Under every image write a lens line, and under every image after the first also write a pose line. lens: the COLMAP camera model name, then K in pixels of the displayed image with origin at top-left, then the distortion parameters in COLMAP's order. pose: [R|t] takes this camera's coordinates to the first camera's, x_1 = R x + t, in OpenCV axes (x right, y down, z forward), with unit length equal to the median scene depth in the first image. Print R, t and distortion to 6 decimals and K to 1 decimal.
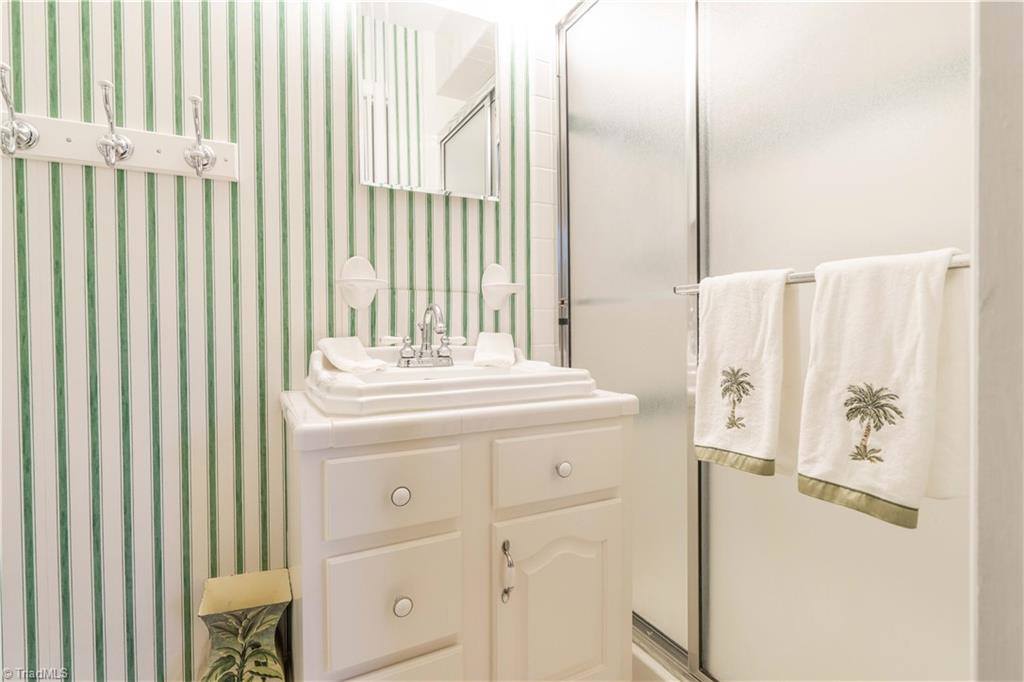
lens RADIAL K [[505.4, 0, 500.3], [0, 505.4, 336.9], [0, 0, 1]] dist [-0.001102, 0.000028]
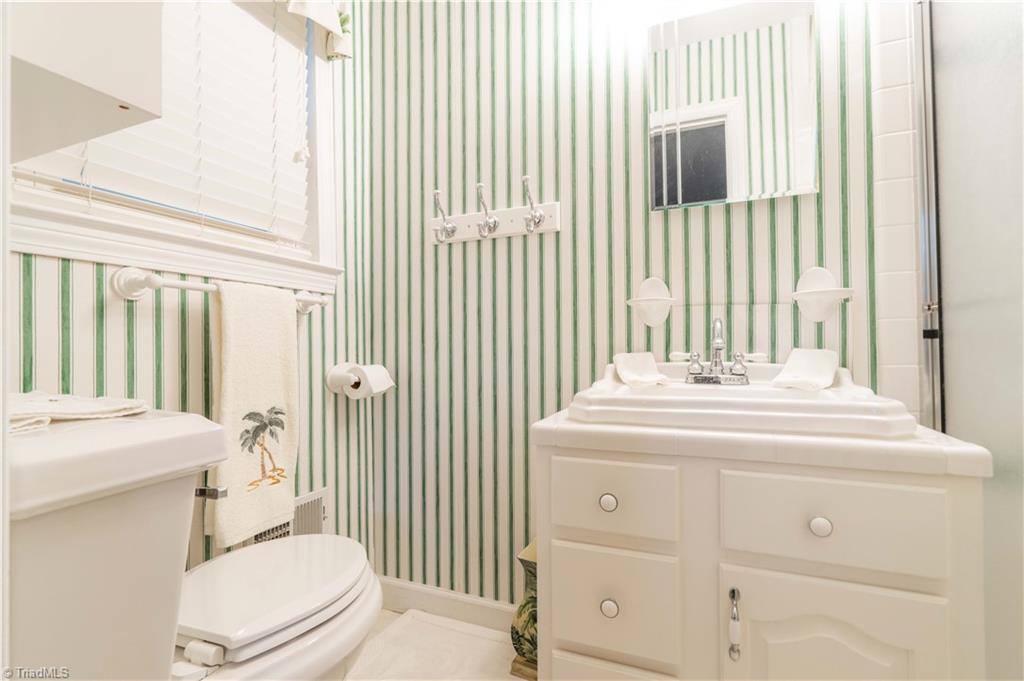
lens RADIAL K [[463.8, 0, 512.0], [0, 463.8, 340.5], [0, 0, 1]] dist [-0.002808, 0.000906]
pose [[0.653088, -0.009551, -0.757222, 0.264392], [-0.008925, 0.999754, -0.020307, -0.002592], [0.757229, 0.020020, 0.652842, 0.129638]]
